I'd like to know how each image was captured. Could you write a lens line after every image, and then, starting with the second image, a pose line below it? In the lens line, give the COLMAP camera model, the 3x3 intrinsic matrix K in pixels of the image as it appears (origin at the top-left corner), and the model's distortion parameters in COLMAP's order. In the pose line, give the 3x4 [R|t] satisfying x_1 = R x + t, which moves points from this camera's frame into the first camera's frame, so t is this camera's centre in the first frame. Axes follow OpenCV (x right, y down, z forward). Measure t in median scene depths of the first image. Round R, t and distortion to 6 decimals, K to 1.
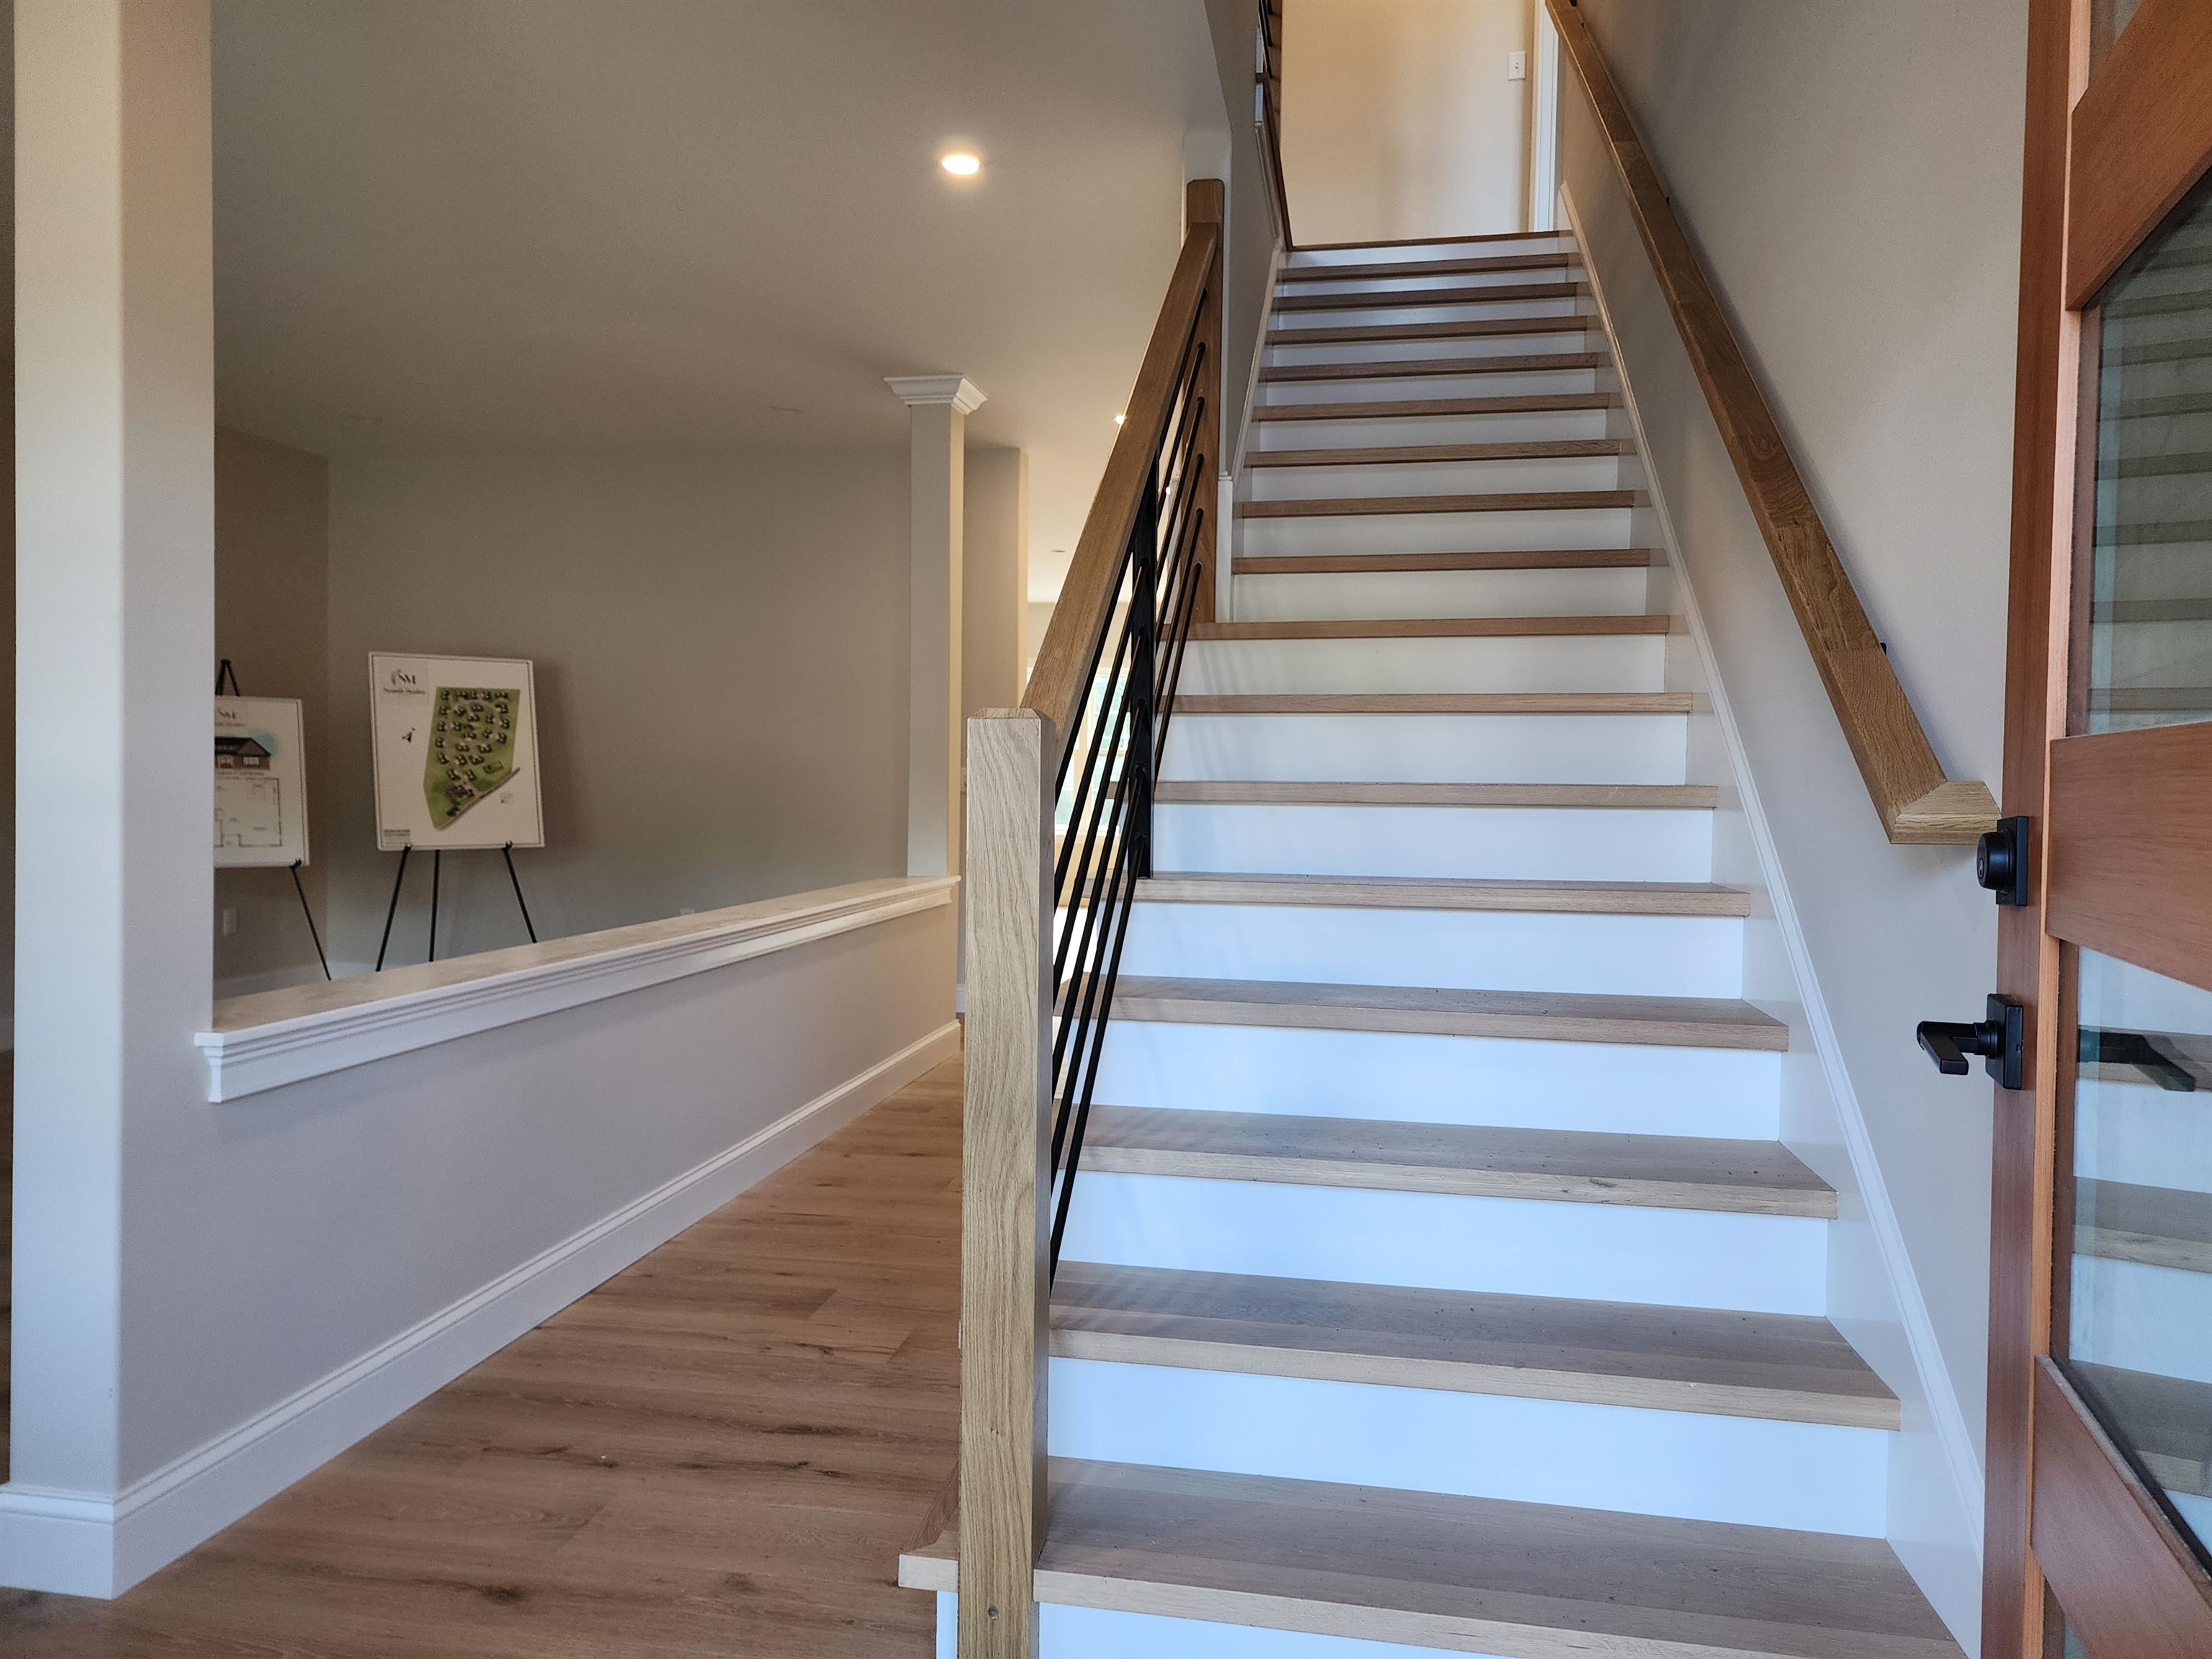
lens RADIAL K [[1488.3, 0, 1101.0], [0, 1488.3, 828.3], [0, 0, 1]] dist [0.021583, -0.019191]
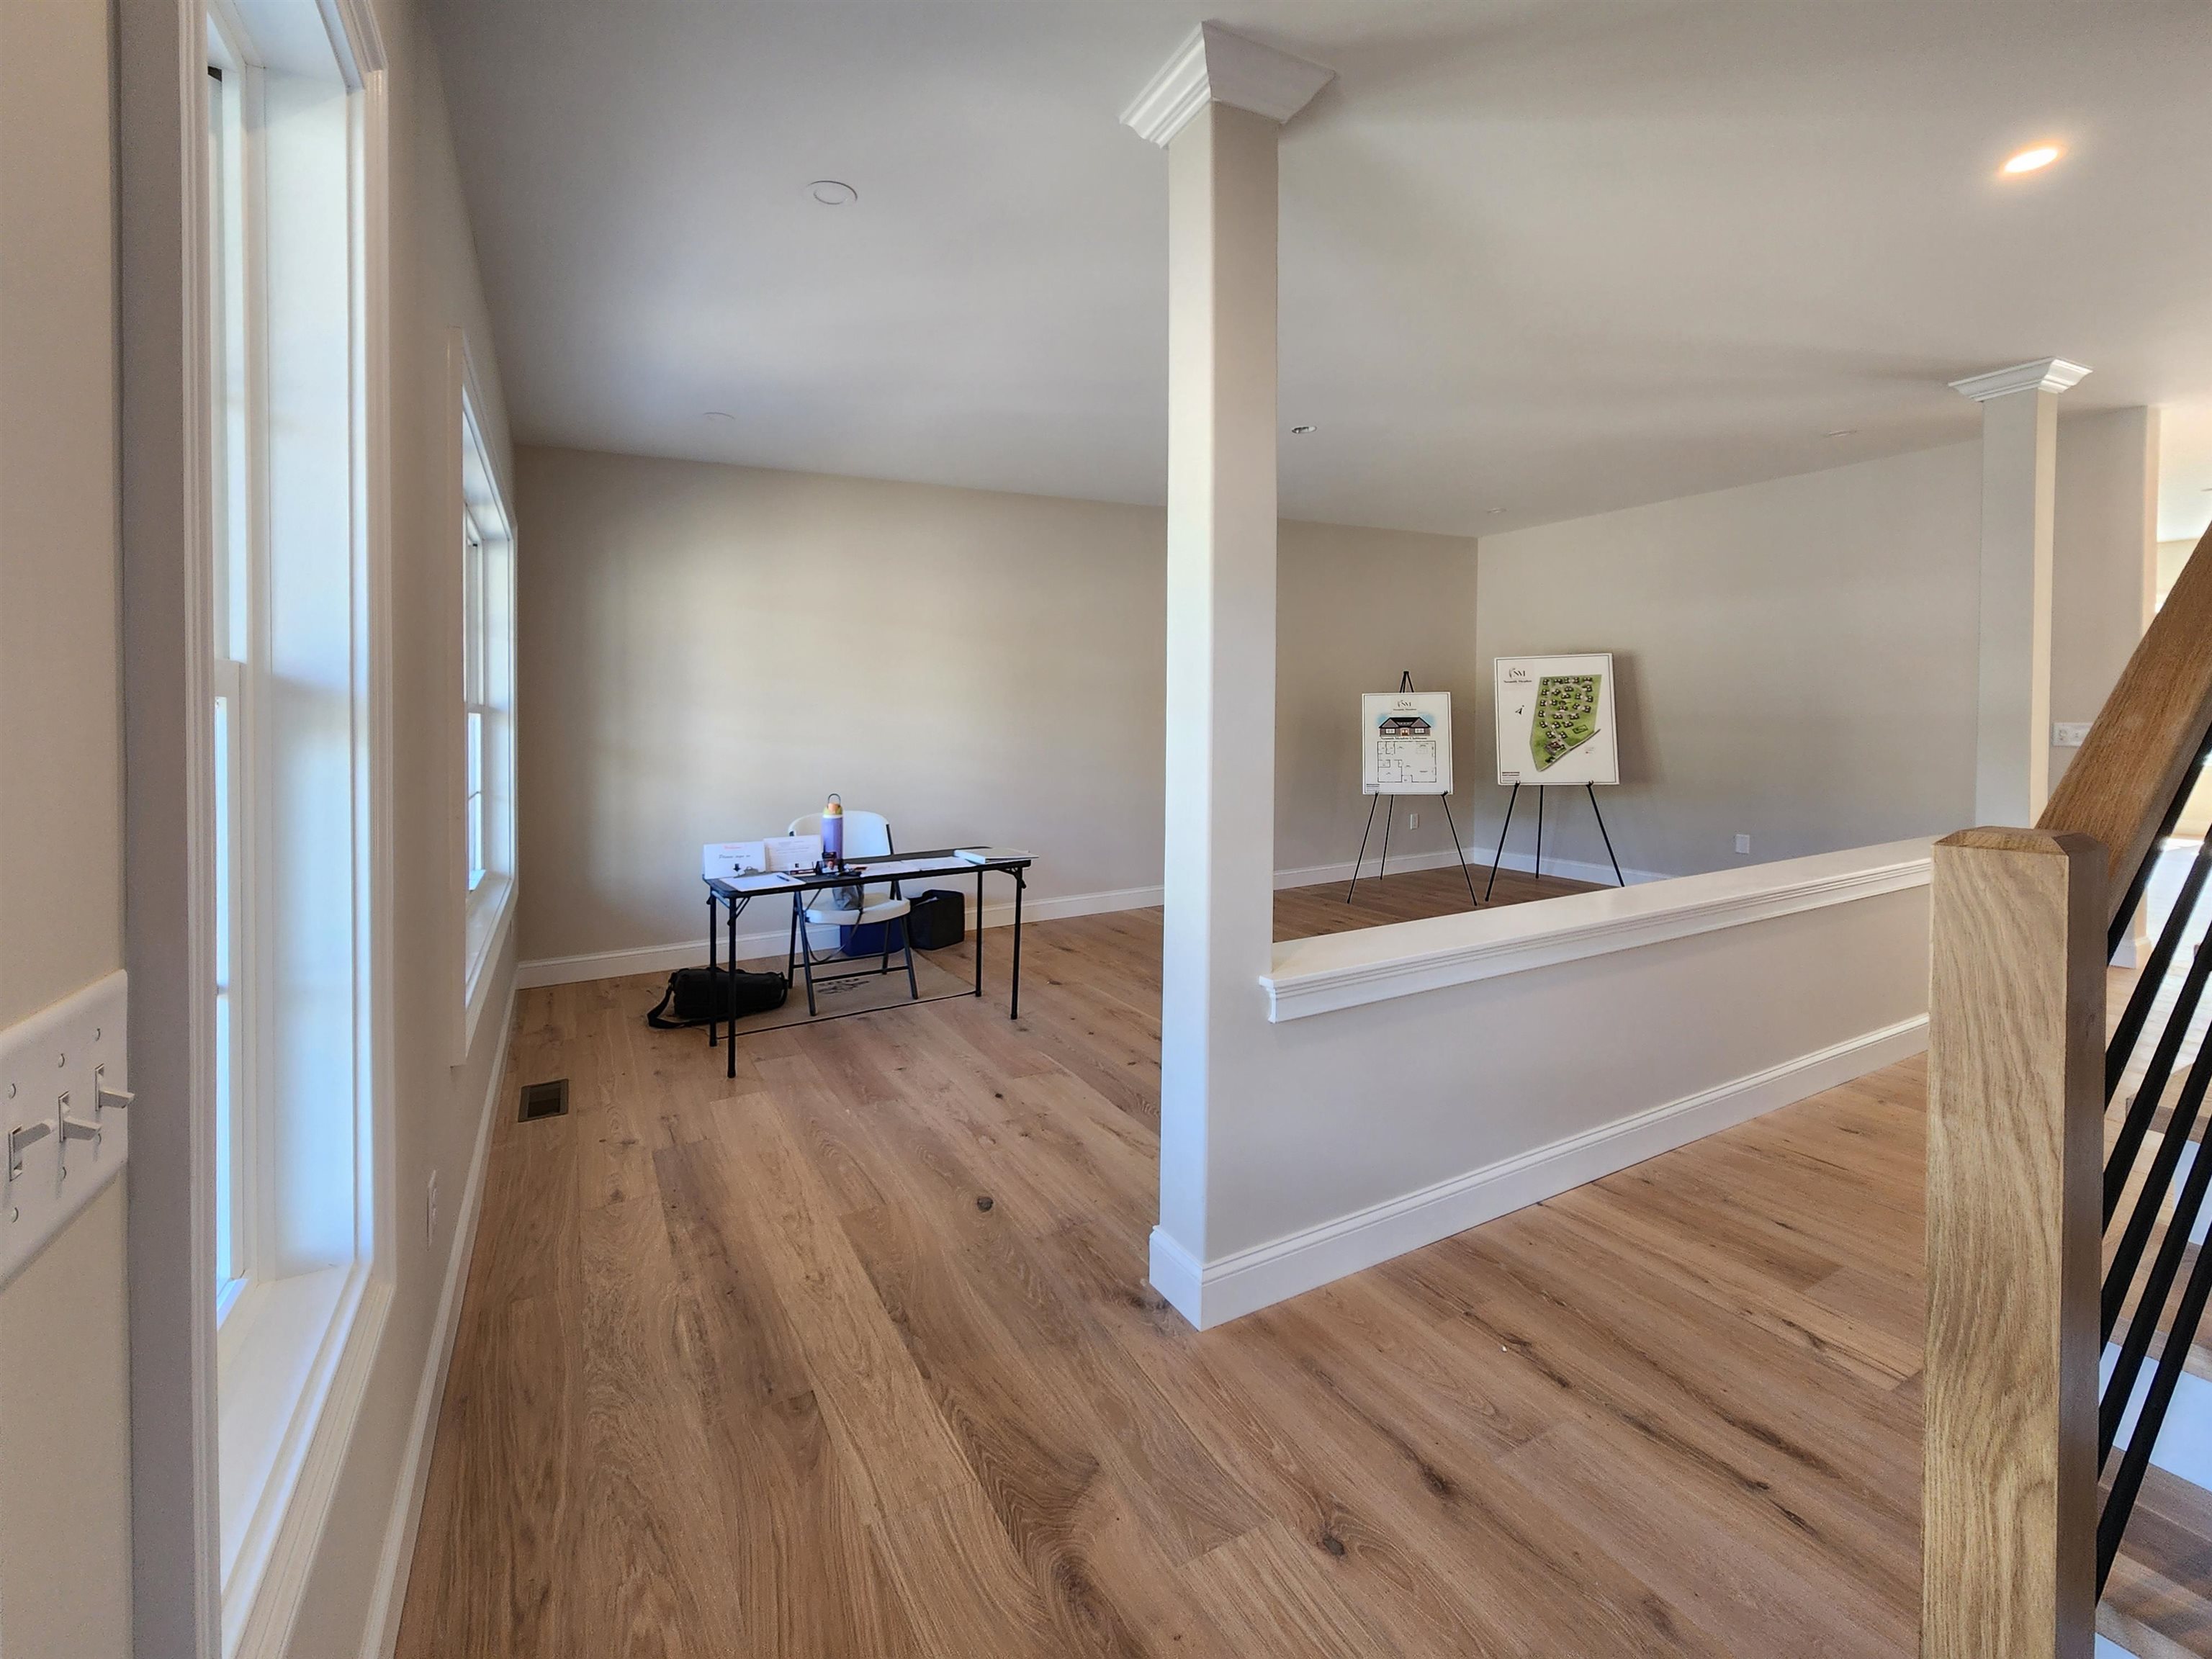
lens RADIAL K [[909.6, 0, 1049.4], [0, 909.6, 731.1], [0, 0, 1]] dist [-0.001752, 0.000490]
pose [[0.591418, 0.000538, -0.806365, 0.013260], [-0.016899, 0.999788, -0.011728, -0.068850], [0.806188, 0.020562, 0.591302, 0.187755]]
